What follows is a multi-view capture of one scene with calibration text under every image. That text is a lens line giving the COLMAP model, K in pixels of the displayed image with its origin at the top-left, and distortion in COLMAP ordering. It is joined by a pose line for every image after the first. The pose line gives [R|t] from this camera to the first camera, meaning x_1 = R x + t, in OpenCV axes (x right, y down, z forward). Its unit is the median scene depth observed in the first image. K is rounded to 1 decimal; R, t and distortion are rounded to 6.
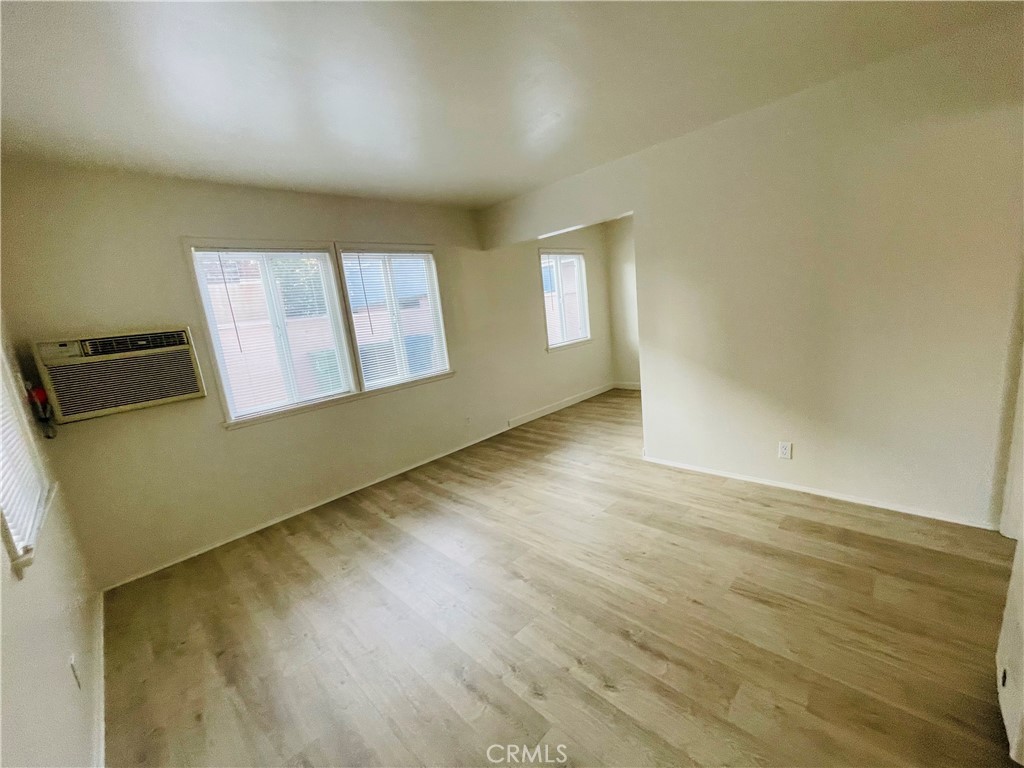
lens RADIAL K [[414.2, 0, 516.2], [0, 414.2, 384.7], [0, 0, 1]] dist [0.000121, 0.000049]
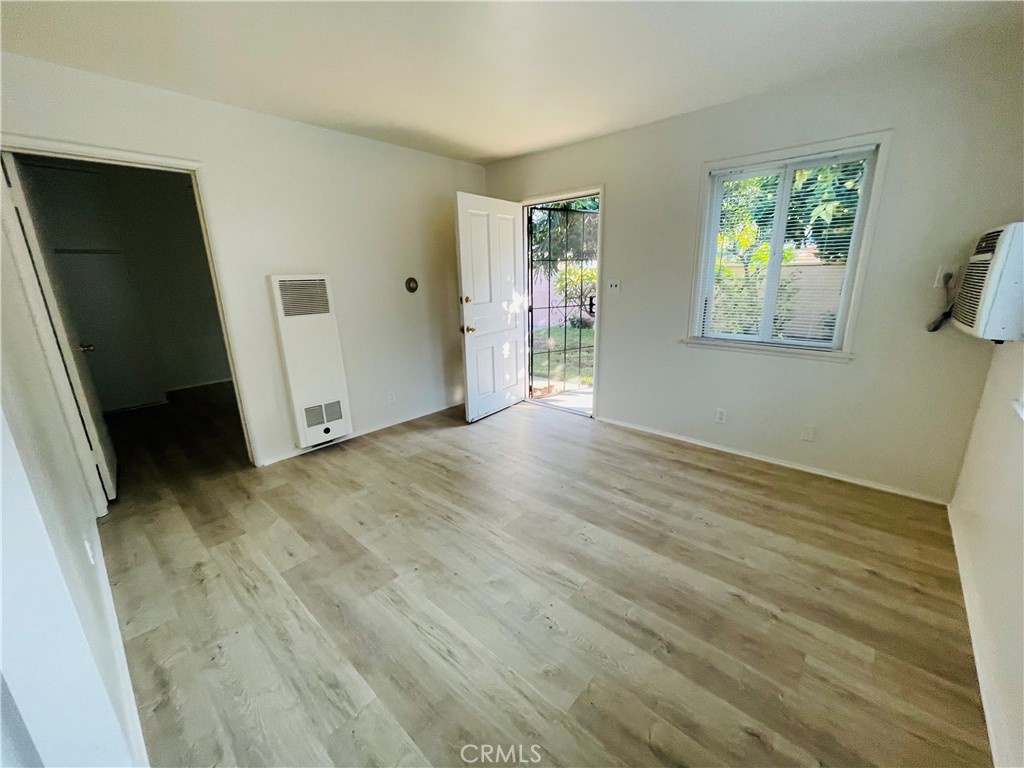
lens RADIAL K [[414.2, 0, 516.2], [0, 414.2, 384.7], [0, 0, 1]] dist [0.000121, 0.000049]
pose [[-0.990766, 0.135278, -0.009127, -0.026574], [0.117595, 0.890864, 0.438786, -0.286579], [0.067489, 0.433660, -0.898545, 1.627329]]
